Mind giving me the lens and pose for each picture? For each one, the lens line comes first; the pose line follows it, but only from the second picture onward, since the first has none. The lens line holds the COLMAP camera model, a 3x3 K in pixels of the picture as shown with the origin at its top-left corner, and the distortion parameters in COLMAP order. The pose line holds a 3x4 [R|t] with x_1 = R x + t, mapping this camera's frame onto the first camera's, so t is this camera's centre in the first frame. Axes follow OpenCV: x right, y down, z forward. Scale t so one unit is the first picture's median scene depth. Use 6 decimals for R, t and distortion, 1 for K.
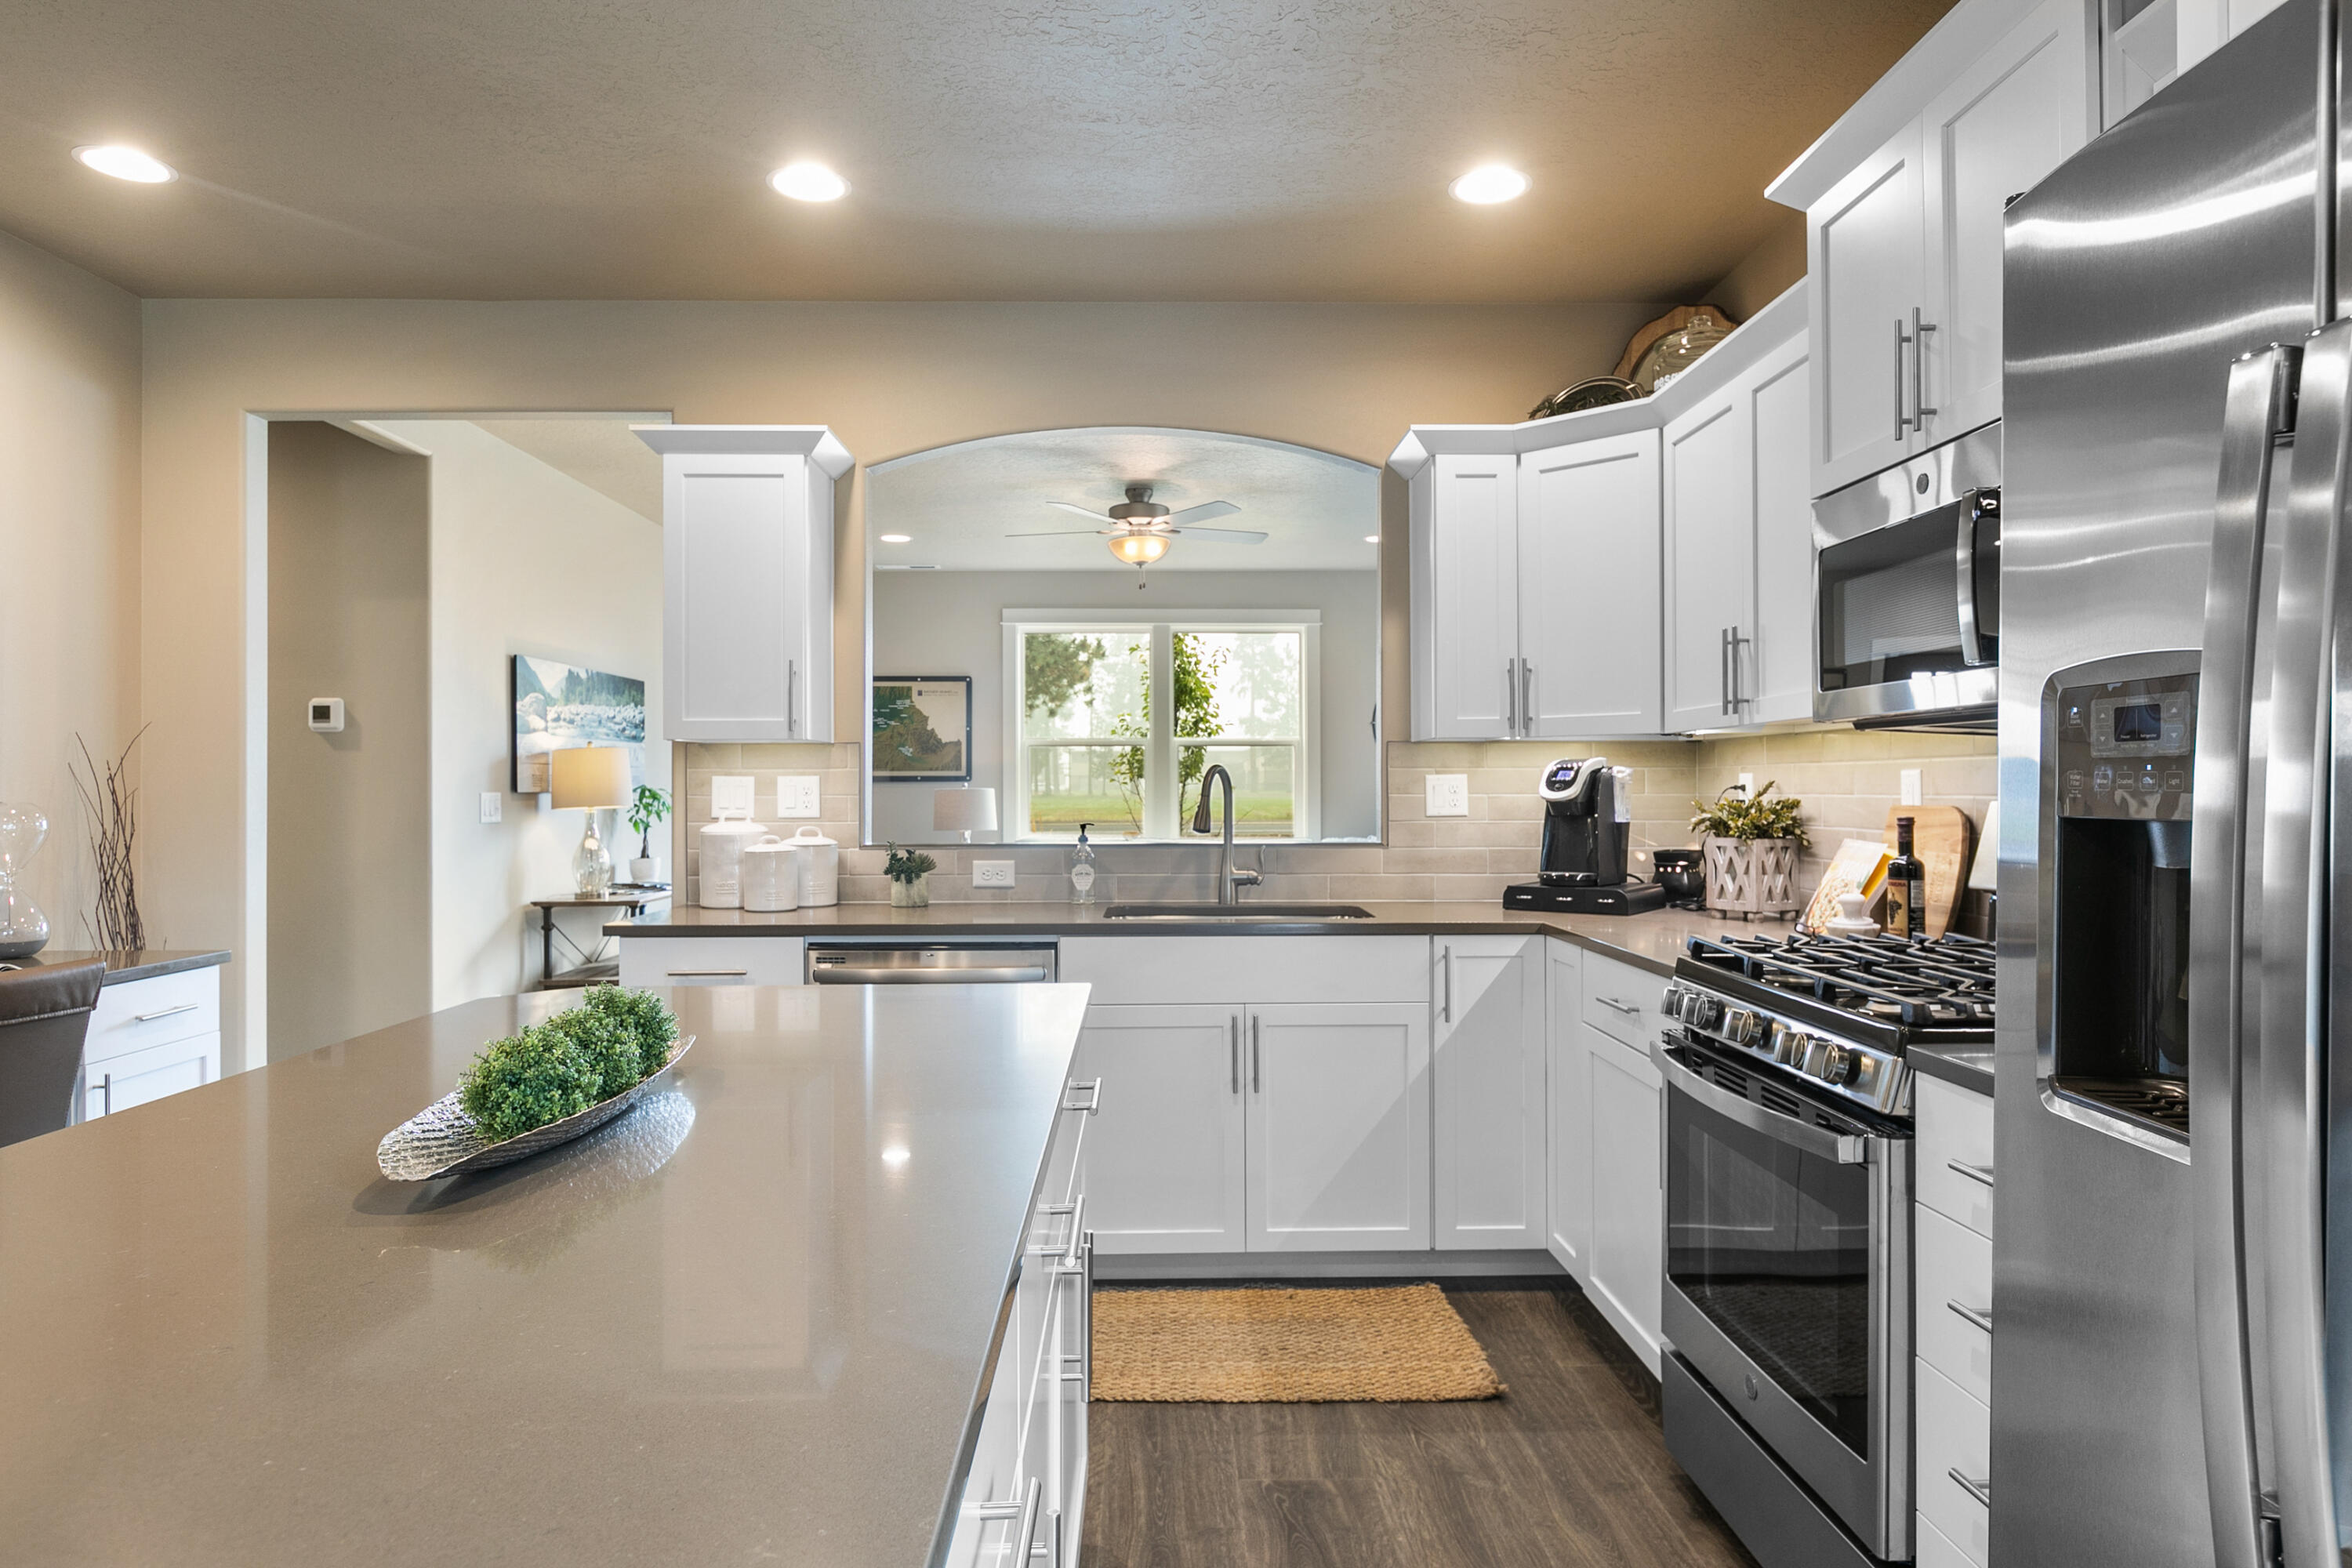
lens RADIAL K [[1399.5, 0, 1174.8], [0, 1399.5, 777.0], [0, 0, 1]] dist [-0.006654, 0.000168]
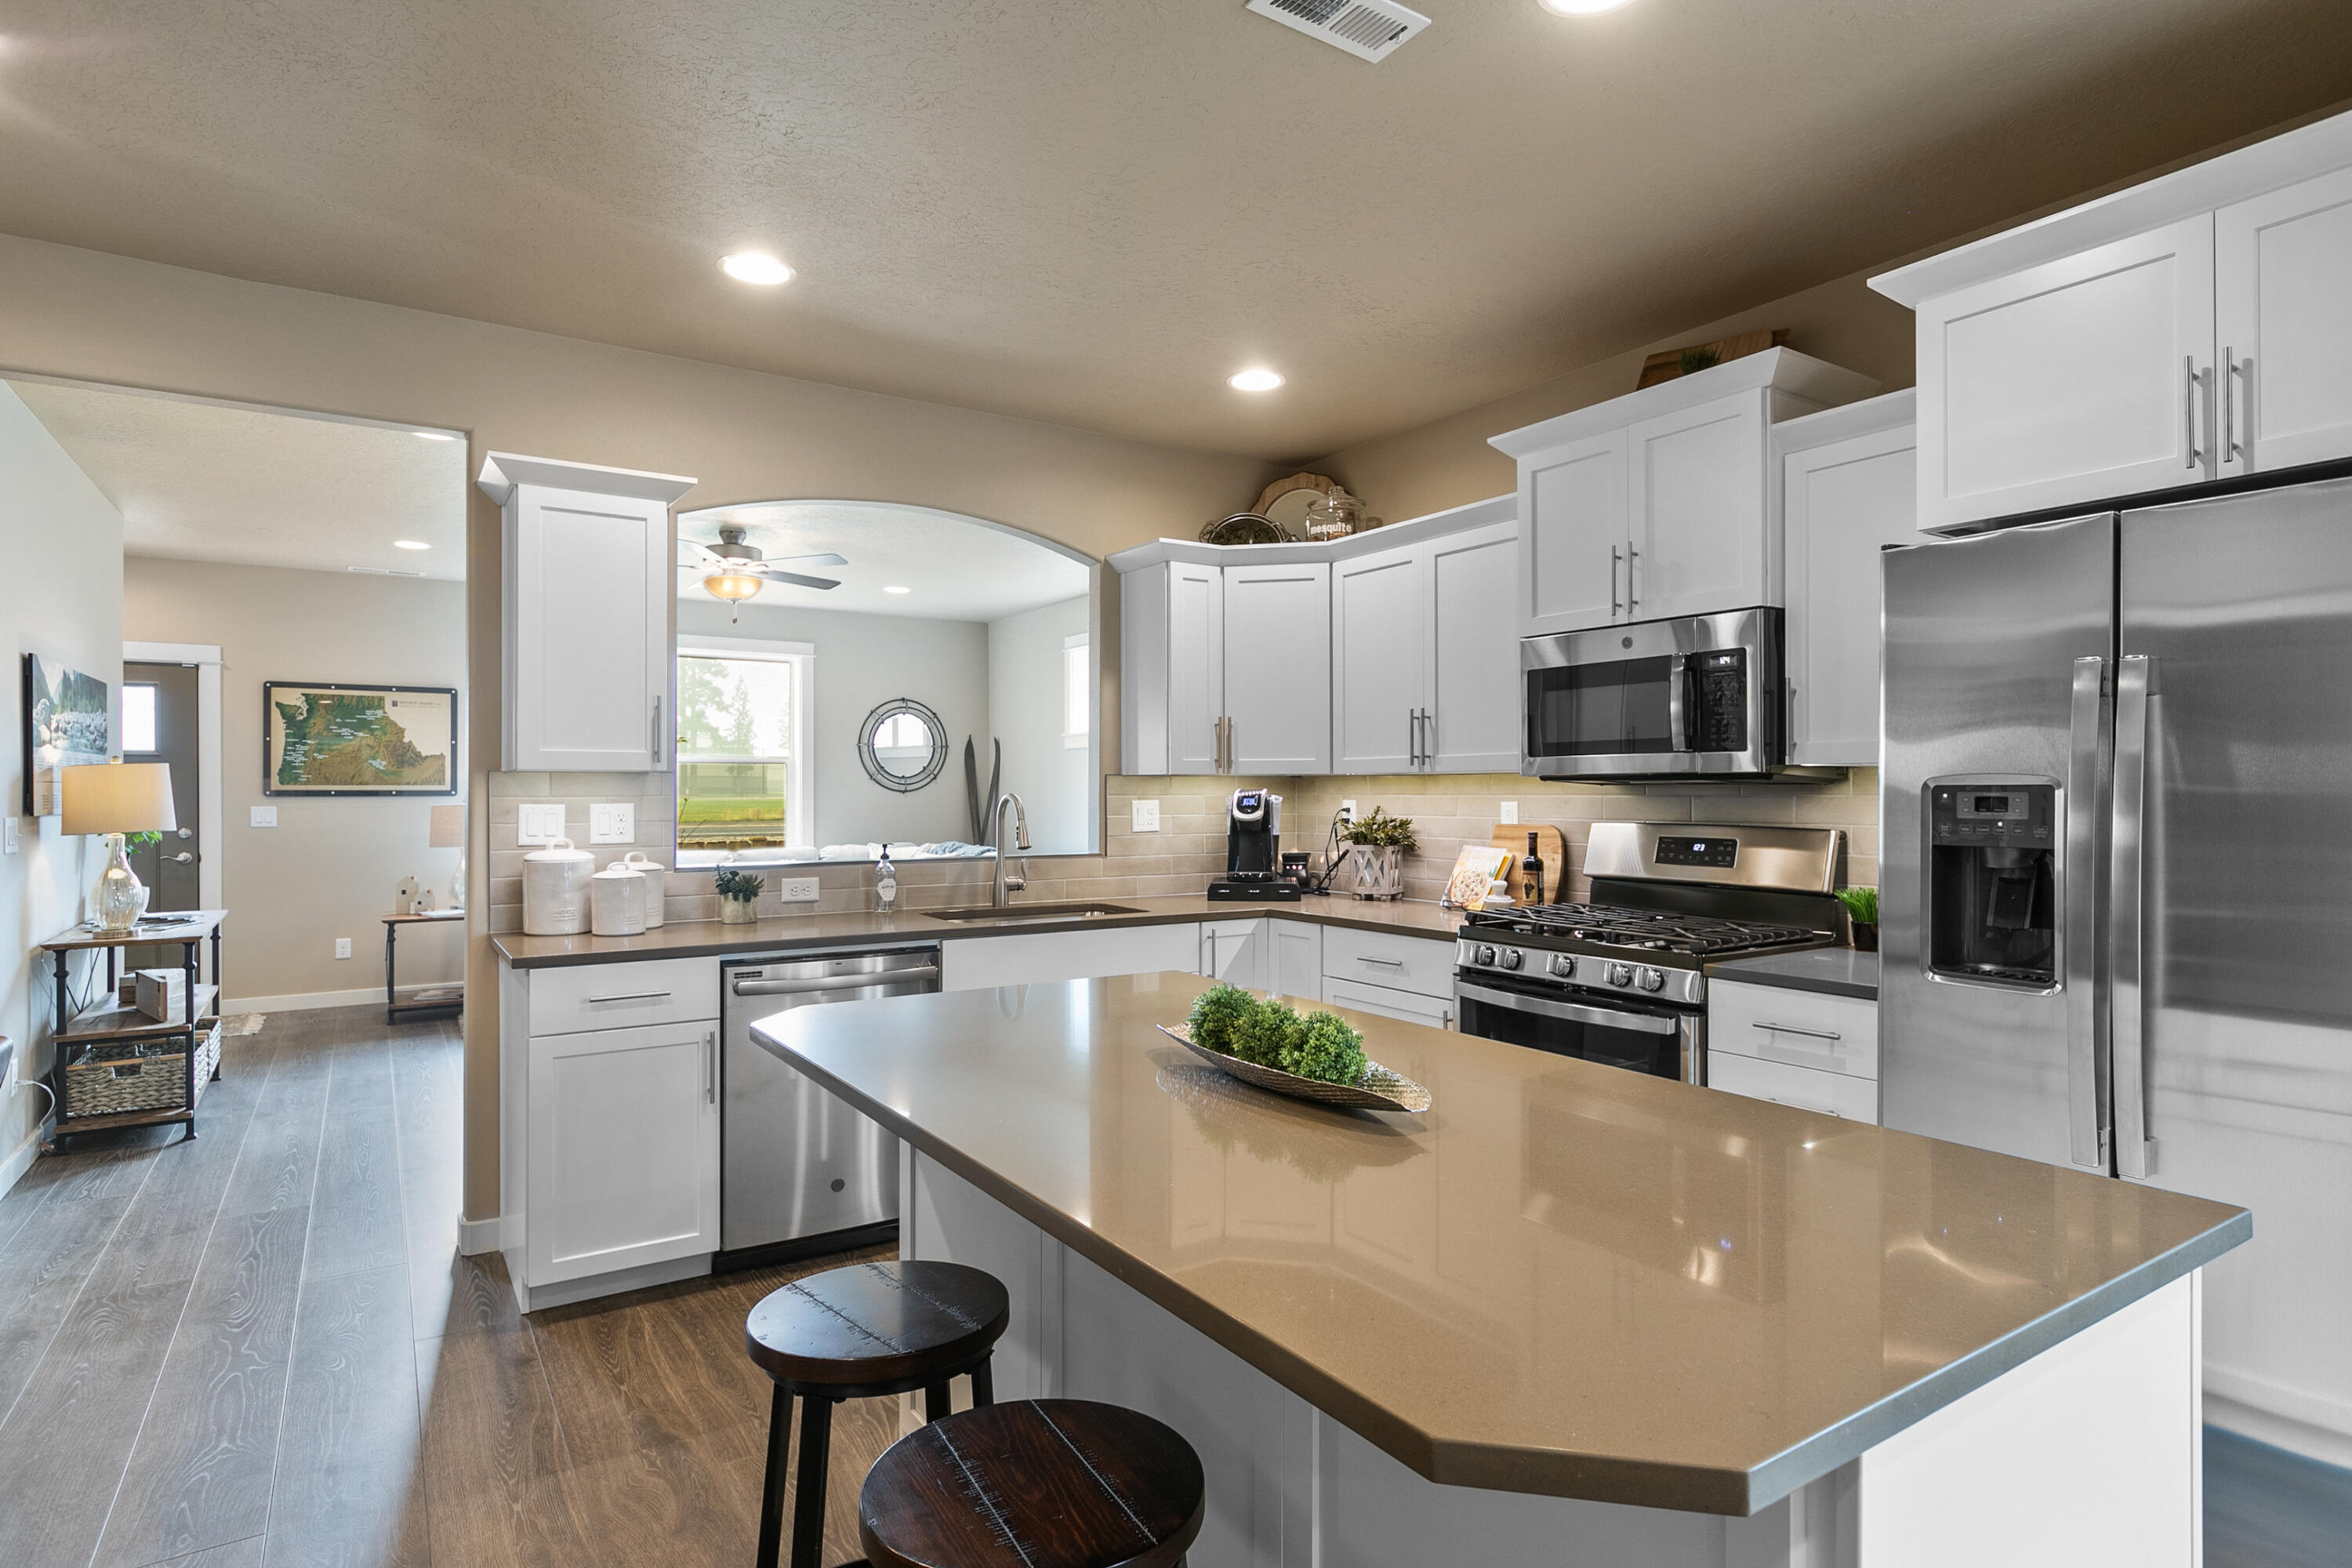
lens RADIAL K [[1225.8, 0, 1180.4], [0, 1225.8, 786.6], [0, 0, 1]] dist [-0.002165, 0.000314]
pose [[0.844183, 0.003619, 0.536042, -0.420054], [-0.005314, 0.999985, 0.001617, -0.017773], [-0.536028, -0.004213, 0.844190, 0.008199]]
